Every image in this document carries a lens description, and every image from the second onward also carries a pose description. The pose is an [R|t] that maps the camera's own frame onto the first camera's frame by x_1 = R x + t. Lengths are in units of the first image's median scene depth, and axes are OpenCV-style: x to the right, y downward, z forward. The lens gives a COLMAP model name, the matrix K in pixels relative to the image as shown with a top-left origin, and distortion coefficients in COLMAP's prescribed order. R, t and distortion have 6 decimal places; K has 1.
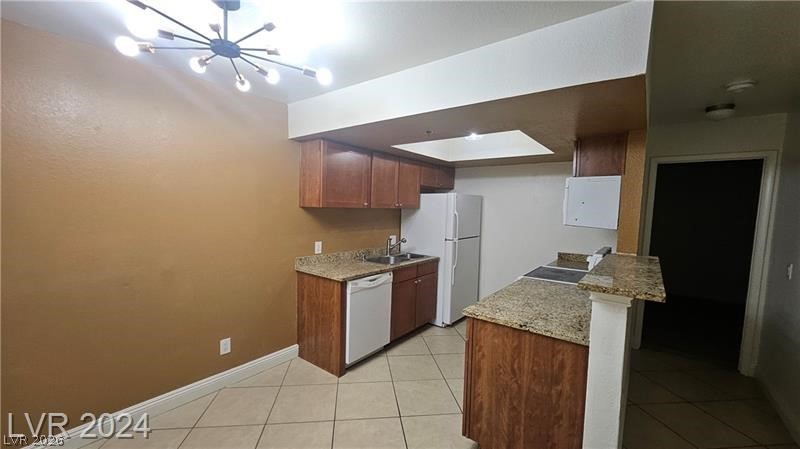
lens RADIAL K [[317.5, 0, 390.7], [0, 317.5, 229.9], [0, 0, 1]] dist [-0.001797, -0.000205]
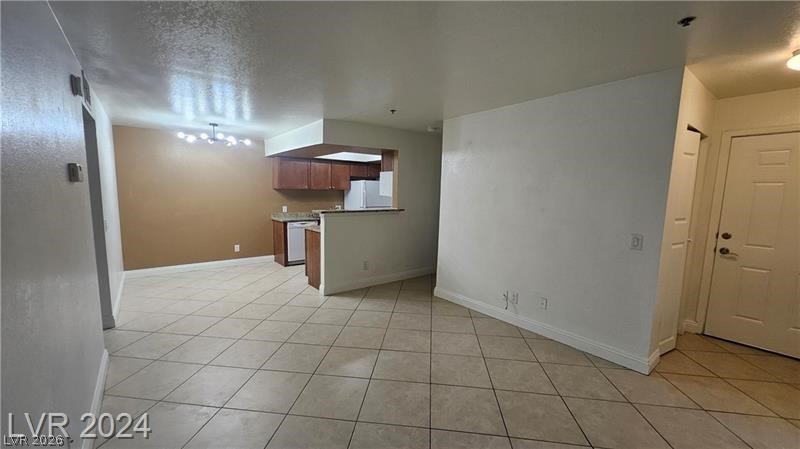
lens RADIAL K [[321.7, 0, 400.0], [0, 321.7, 224.5], [0, 0, 1]] dist [-0.000856, -0.000065]
pose [[0.975242, 0.011914, -0.220820, 1.070798], [-0.006328, 0.999642, 0.025986, 0.110446], [0.221050, -0.023945, 0.974968, -0.948533]]
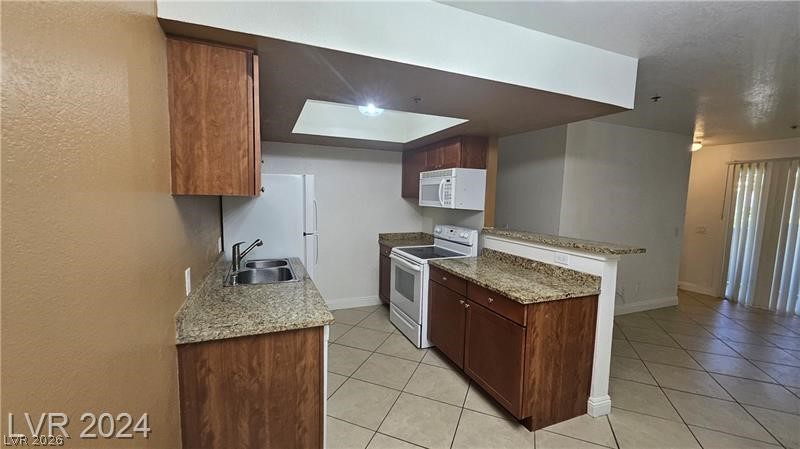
lens RADIAL K [[321.5, 0, 388.0], [0, 321.5, 228.6], [0, 0, 1]] dist [0.001282, -0.000041]
pose [[0.493986, -0.101612, 0.863512, -0.562714], [0.057500, 0.994791, 0.084167, -0.052573], [-0.867567, 0.008075, 0.497255, 0.586134]]
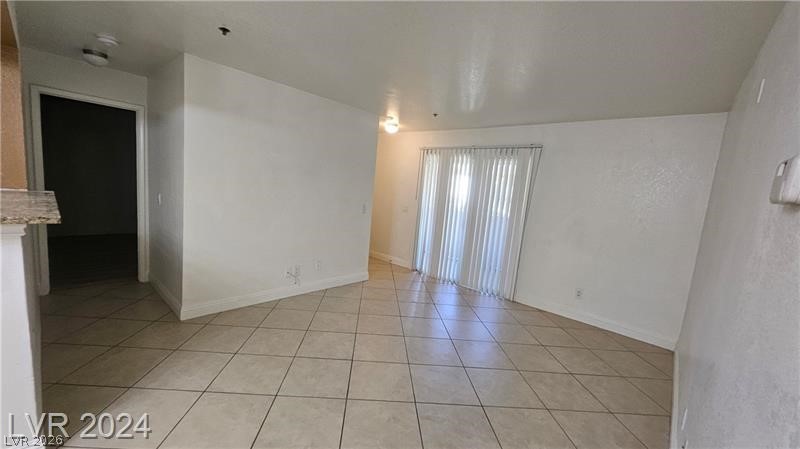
lens RADIAL K [[317.5, 0, 390.7], [0, 317.5, 229.9], [0, 0, 1]] dist [-0.001797, -0.000205]
pose [[0.066686, -0.154893, 0.985678, -0.069723], [-0.013420, 0.987648, 0.156111, 0.031689], [-0.997684, -0.023638, 0.063784, -0.102208]]
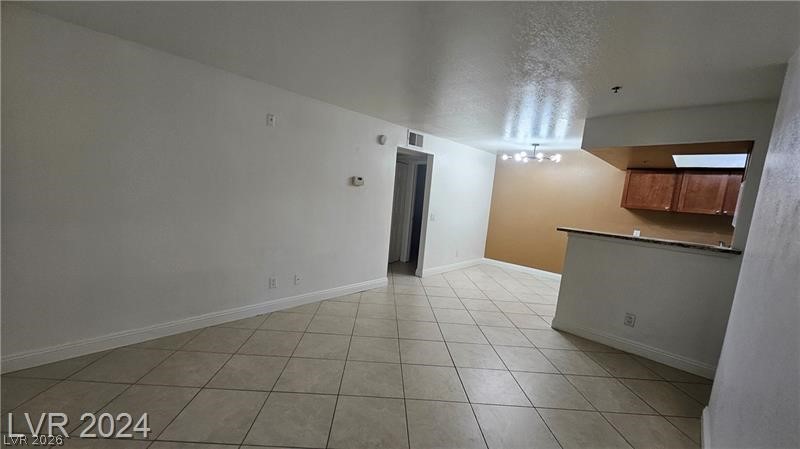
lens RADIAL K [[317.5, 0, 390.7], [0, 317.5, 229.9], [0, 0, 1]] dist [-0.001797, -0.000205]
pose [[-0.104883, 0.084194, -0.990914, 1.717743], [-0.149277, 0.983788, 0.099388, 0.071048], [0.983217, 0.158344, -0.090614, -0.105977]]
